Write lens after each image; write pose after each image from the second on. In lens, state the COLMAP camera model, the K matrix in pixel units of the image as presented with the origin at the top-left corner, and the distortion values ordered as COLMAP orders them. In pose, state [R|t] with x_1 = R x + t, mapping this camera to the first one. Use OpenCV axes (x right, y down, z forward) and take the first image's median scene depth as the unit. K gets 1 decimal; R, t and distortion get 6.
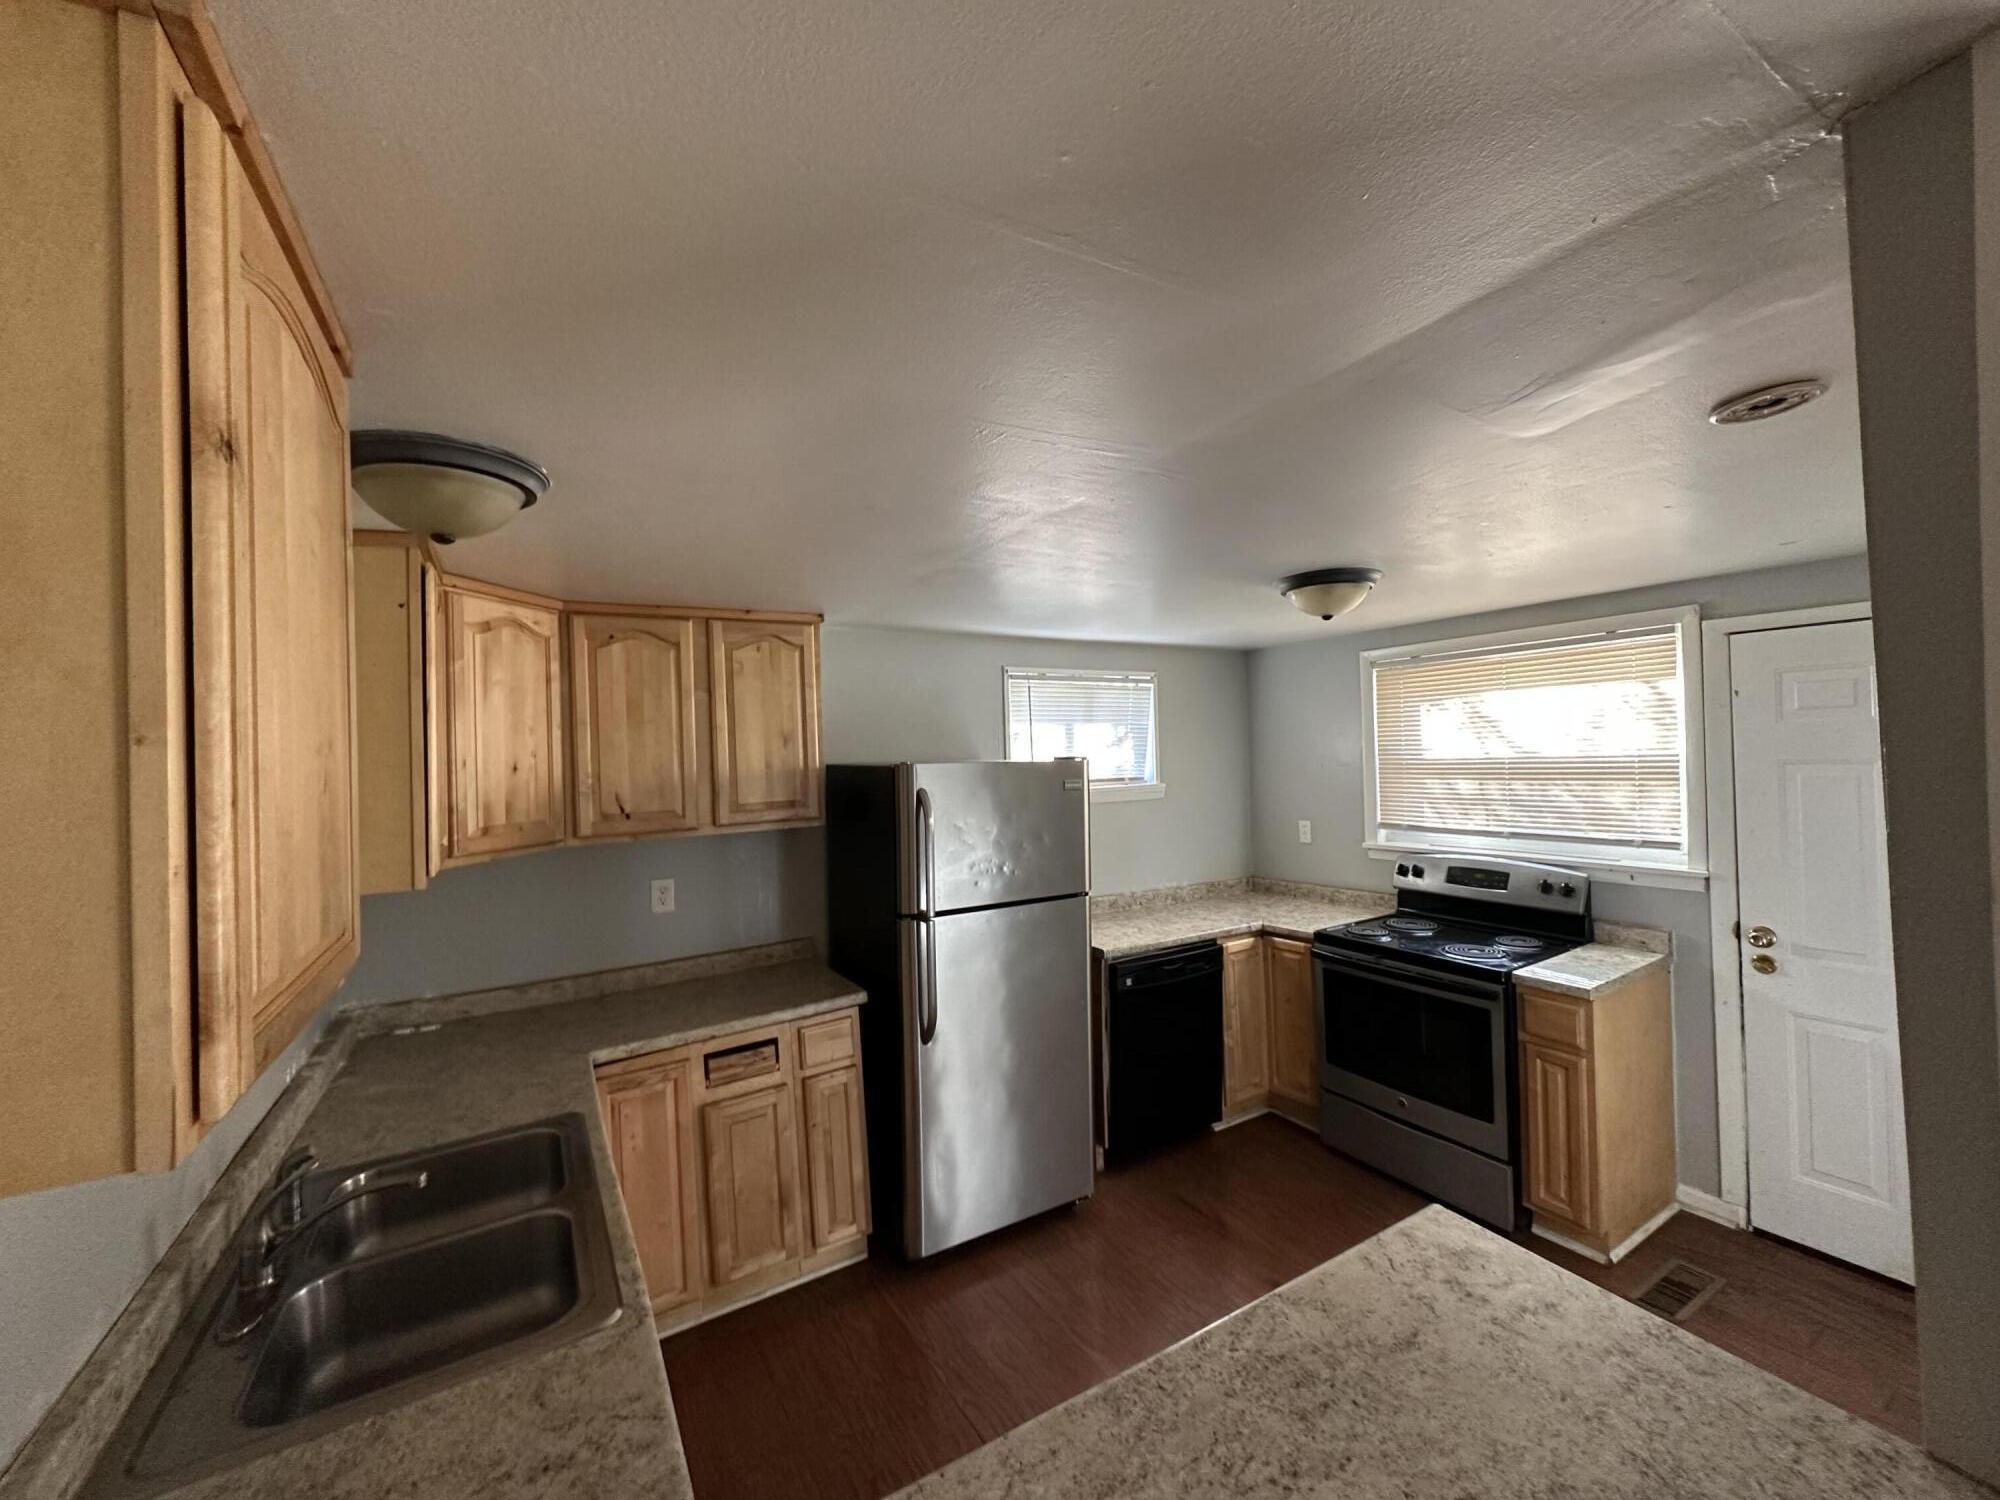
lens RADIAL K [[801.4, 0, 1003.4], [0, 801.4, 744.6], [0, 0, 1]] dist [-0.002371, -0.000373]
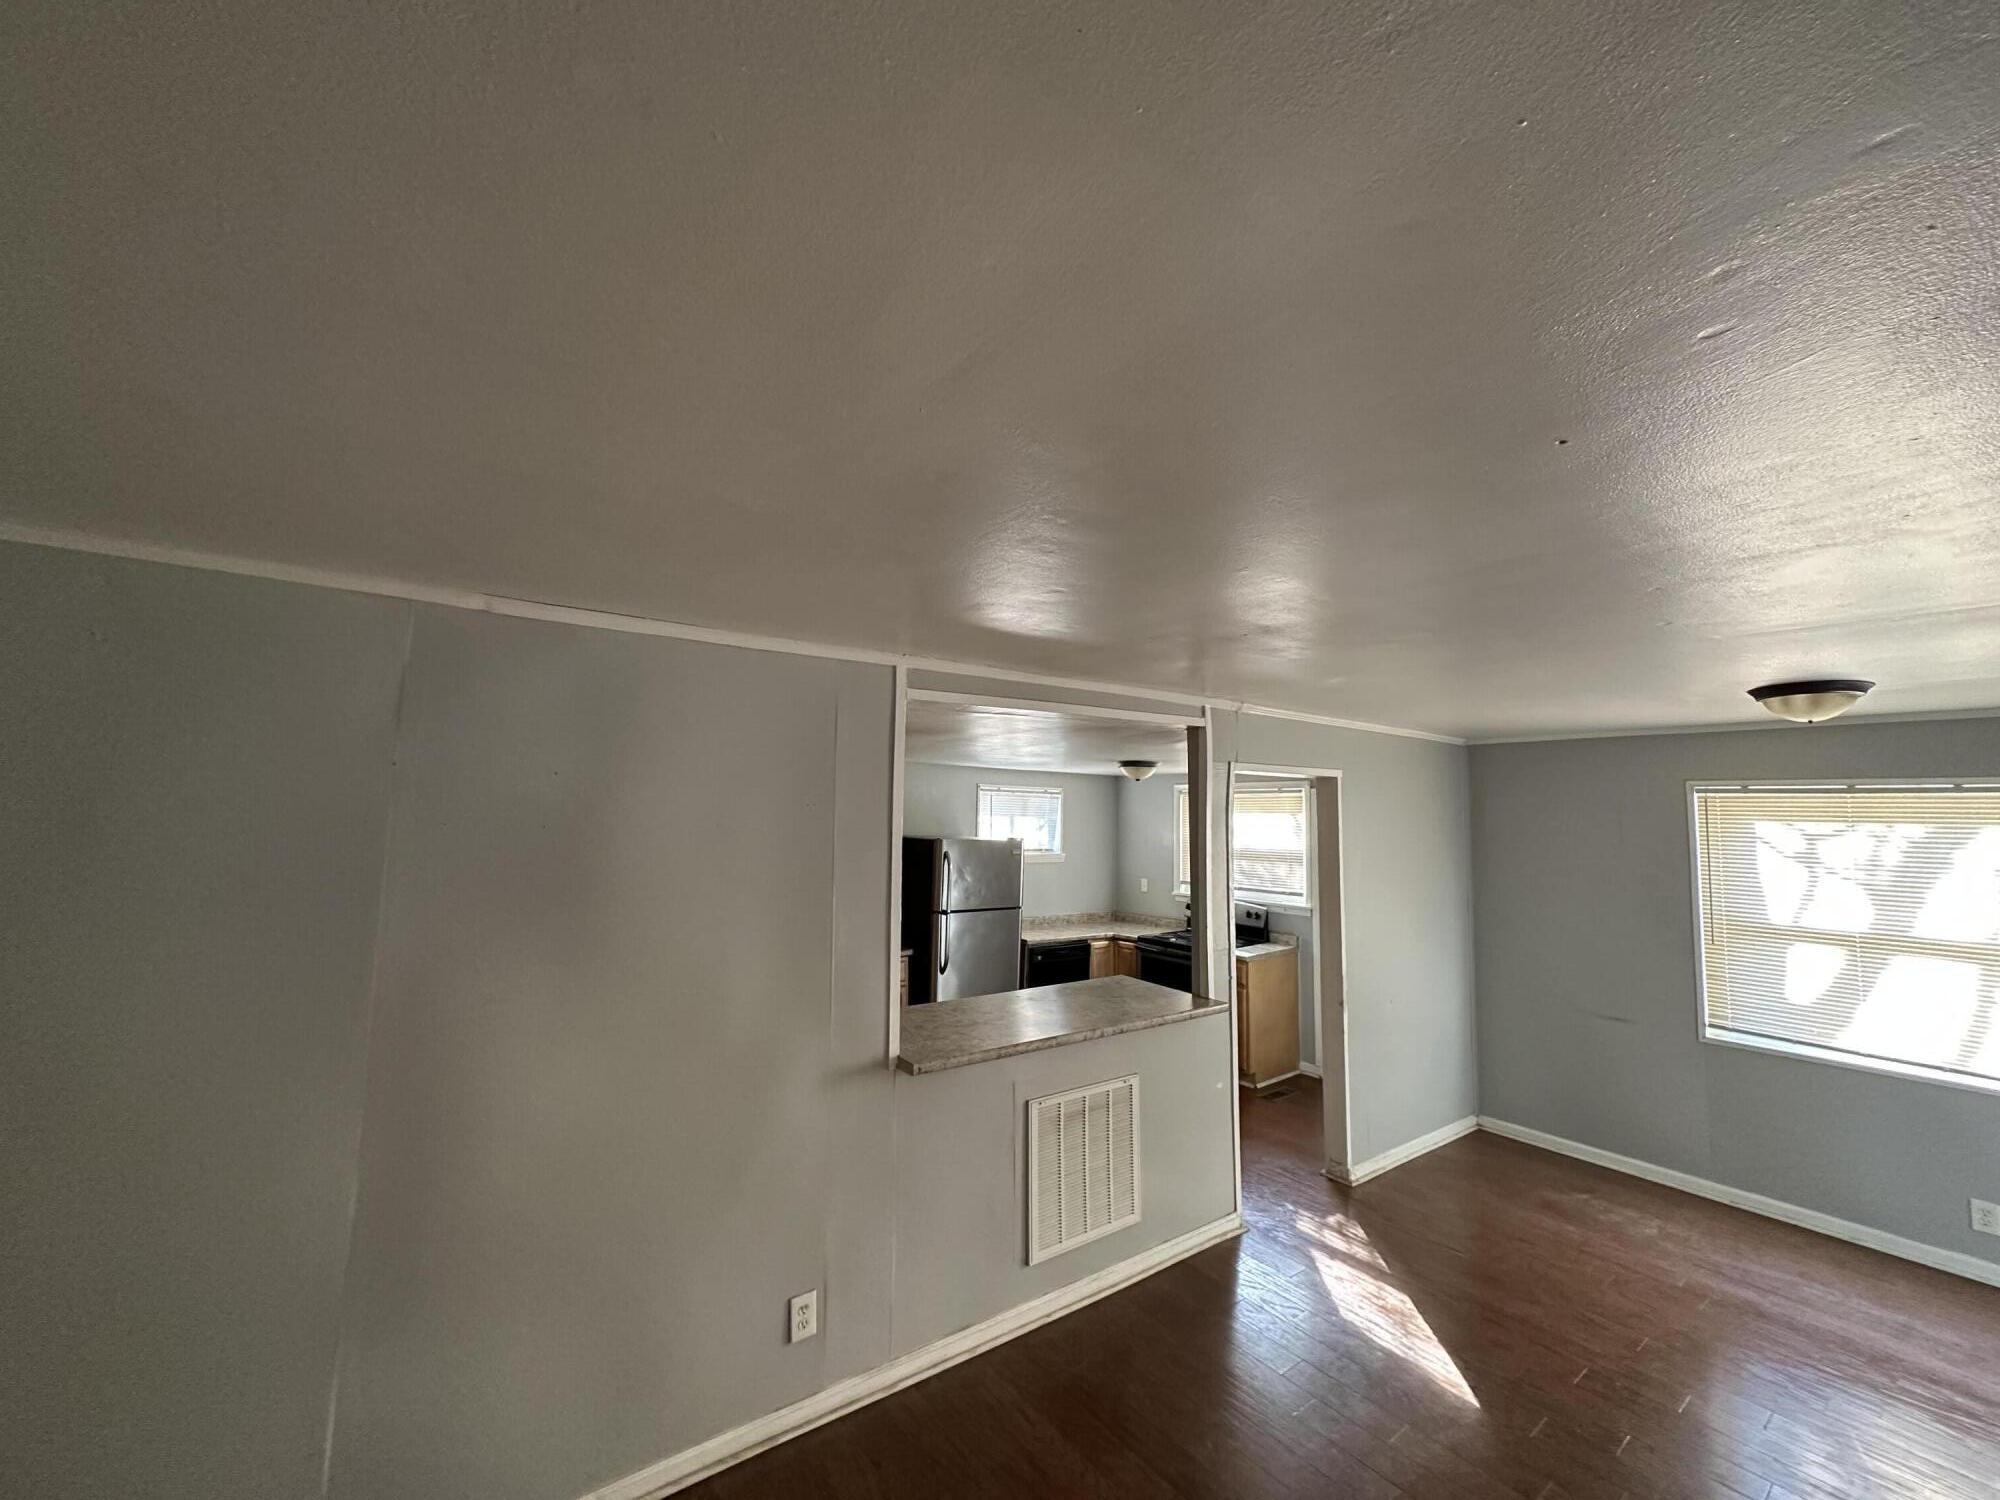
lens RADIAL K [[801.4, 0, 998.7], [0, 801.4, 754.2], [0, 0, 1]] dist [-0.002371, -0.000373]
pose [[0.994798, 0.054552, 0.086026, -0.119453], [-0.048659, 0.996418, -0.069167, -0.045514], [-0.089491, 0.064621, 0.993889, -0.843123]]
